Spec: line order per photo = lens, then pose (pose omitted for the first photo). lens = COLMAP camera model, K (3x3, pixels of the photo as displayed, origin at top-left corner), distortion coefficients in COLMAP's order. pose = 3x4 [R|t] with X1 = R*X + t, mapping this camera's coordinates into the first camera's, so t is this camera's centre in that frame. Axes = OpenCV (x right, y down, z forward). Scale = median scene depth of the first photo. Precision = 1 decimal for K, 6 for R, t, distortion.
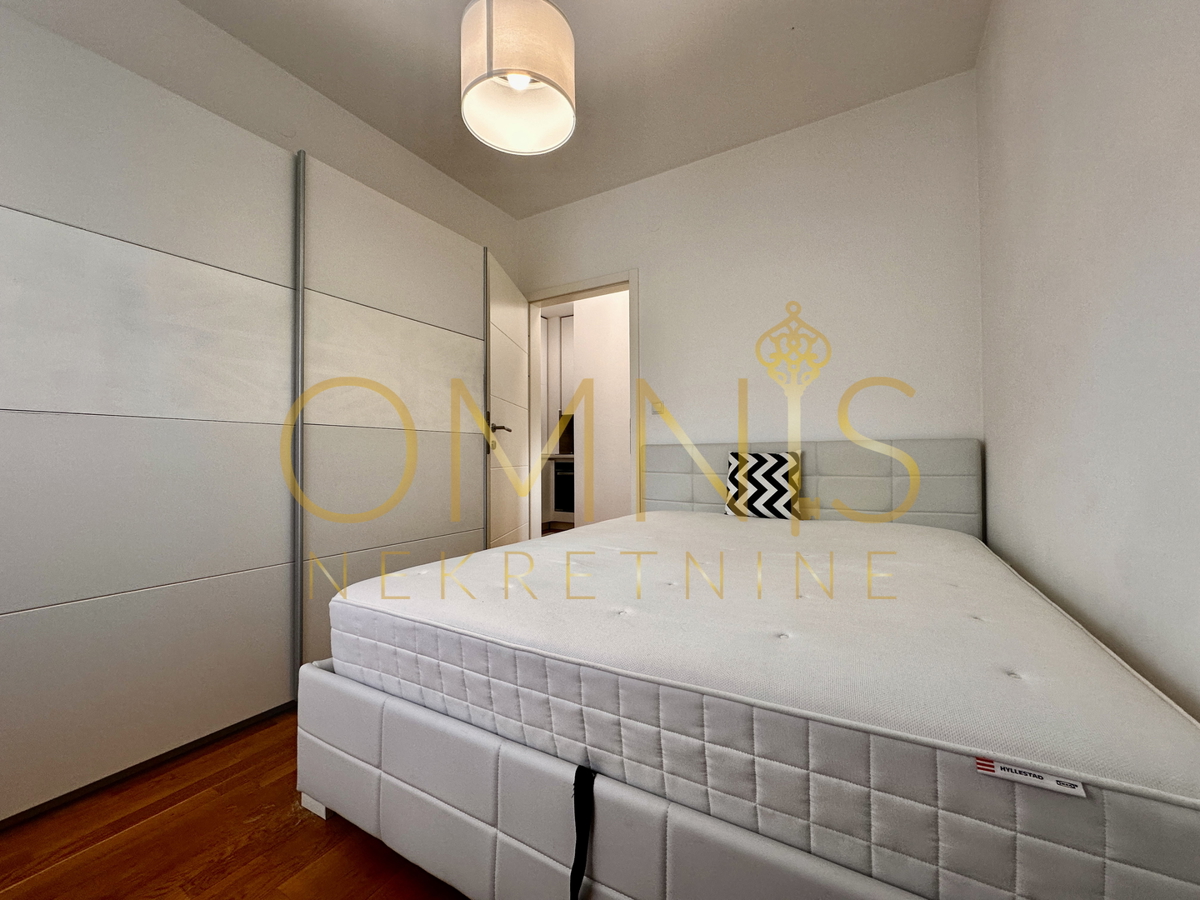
lens RADIAL K [[483.5, 0, 601.6], [0, 483.5, 451.0], [0, 0, 1]] dist [-0.002137, 0.000111]
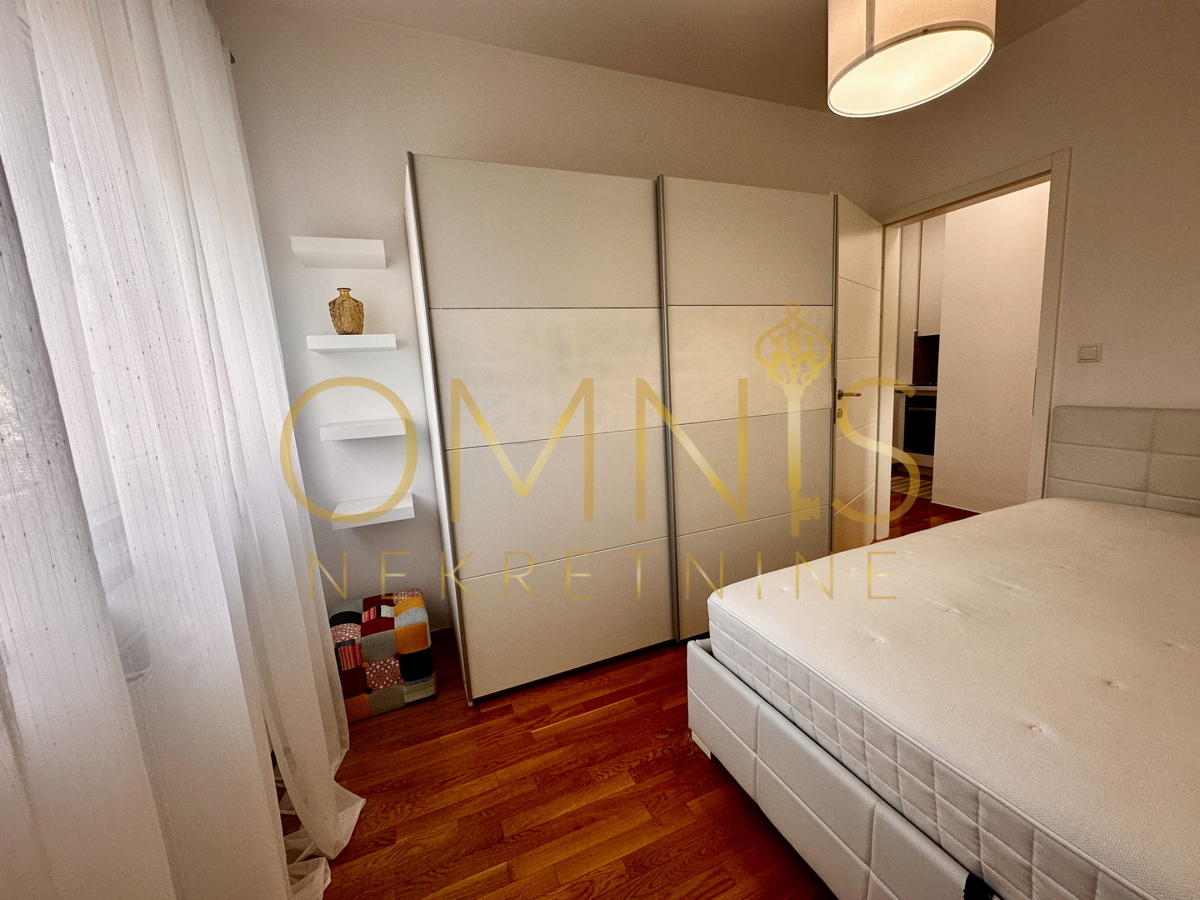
lens RADIAL K [[483.5, 0, 593.7], [0, 483.5, 449.7], [0, 0, 1]] dist [-0.002137, 0.000111]
pose [[0.795363, 0.051364, -0.603954, -0.070158], [0.065698, 0.983228, 0.170138, -0.277302], [0.602563, -0.175000, 0.778648, -0.057735]]
